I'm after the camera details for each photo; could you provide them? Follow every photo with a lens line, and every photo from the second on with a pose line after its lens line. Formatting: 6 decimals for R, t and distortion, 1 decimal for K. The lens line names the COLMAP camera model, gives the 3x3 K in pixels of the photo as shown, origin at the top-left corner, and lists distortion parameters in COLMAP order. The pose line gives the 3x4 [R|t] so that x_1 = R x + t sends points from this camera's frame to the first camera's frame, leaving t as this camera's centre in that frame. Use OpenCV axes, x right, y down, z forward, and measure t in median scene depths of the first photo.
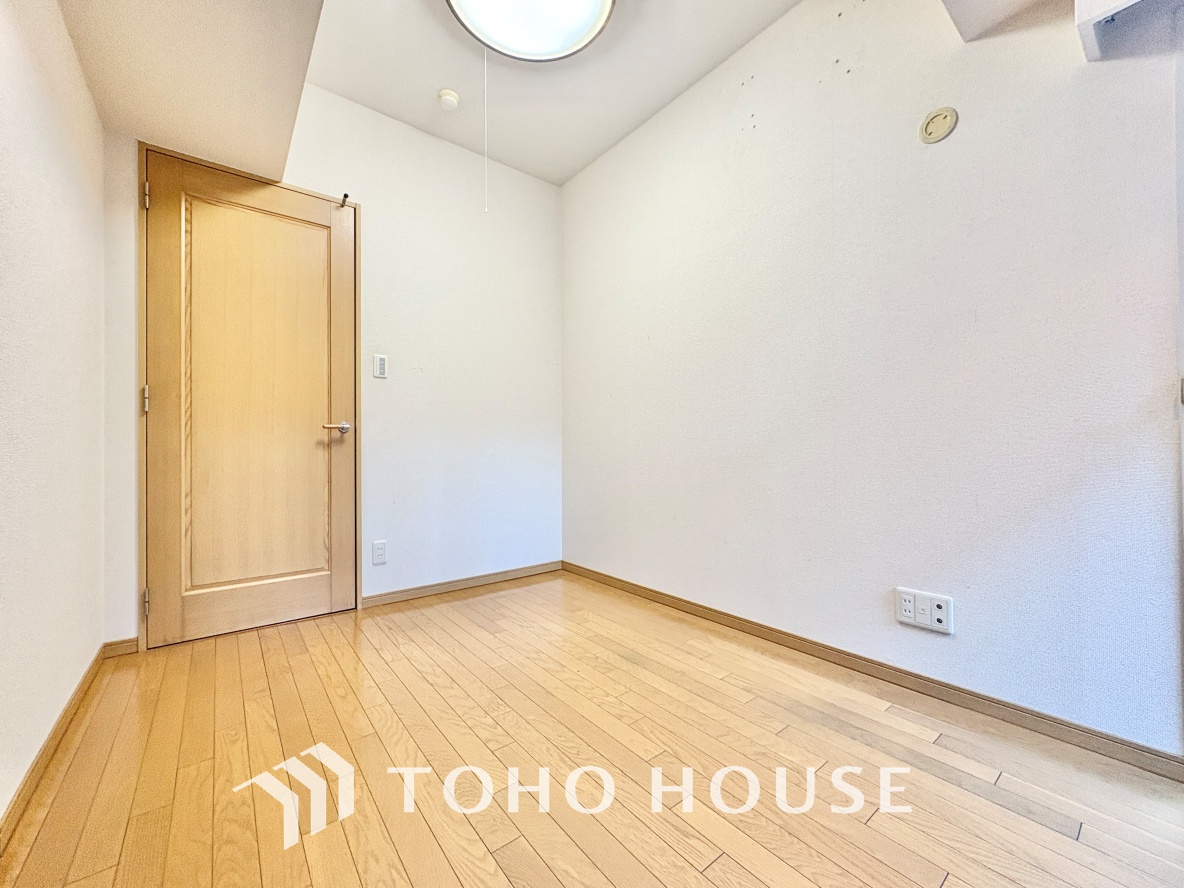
lens RADIAL K [[471.4, 0, 592.0], [0, 471.4, 444.0], [0, 0, 1]] dist [-0.000591, -0.000199]
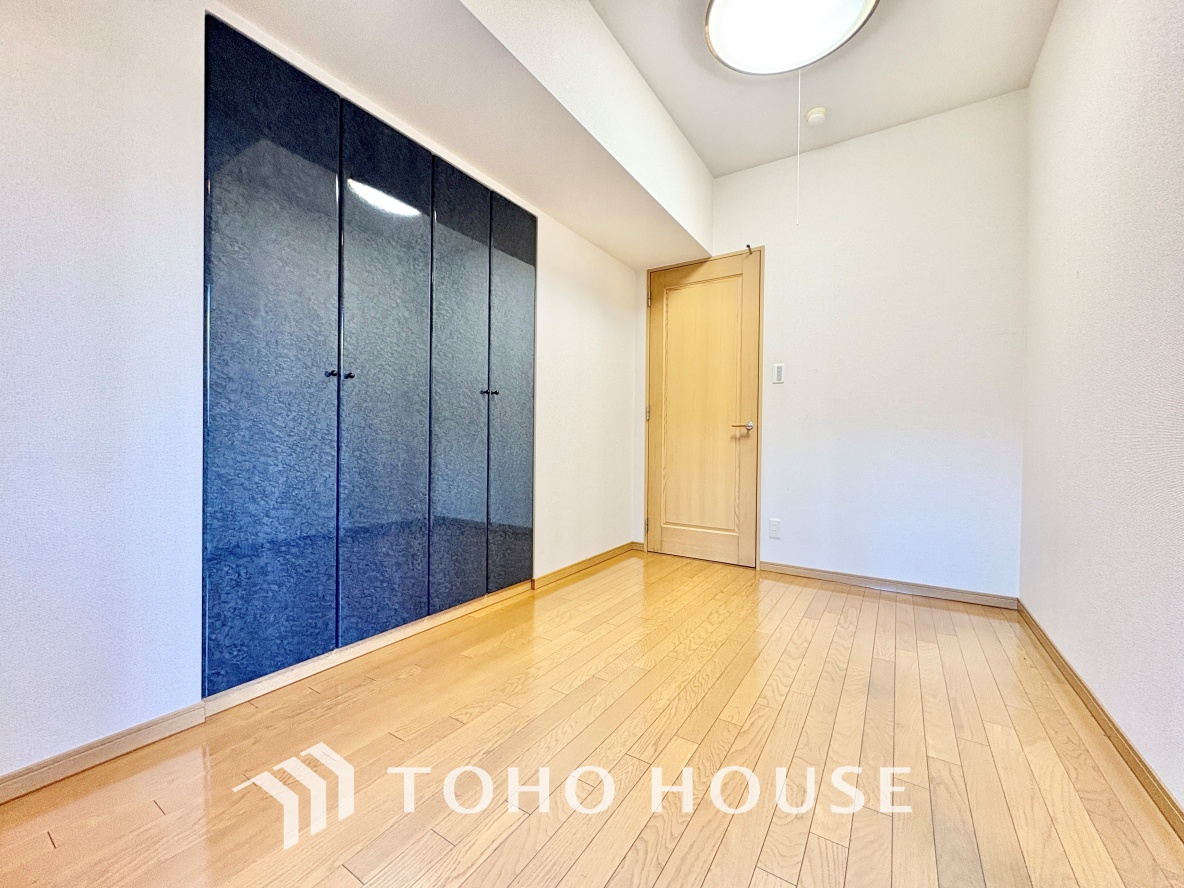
lens RADIAL K [[471.4, 0, 592.0], [0, 471.4, 444.0], [0, 0, 1]] dist [-0.000591, -0.000199]
pose [[0.319240, 0.017351, -0.947515, 0.612309], [-0.007857, 0.999846, 0.015662, -0.001529], [0.947641, 0.002445, 0.319328, 0.195823]]
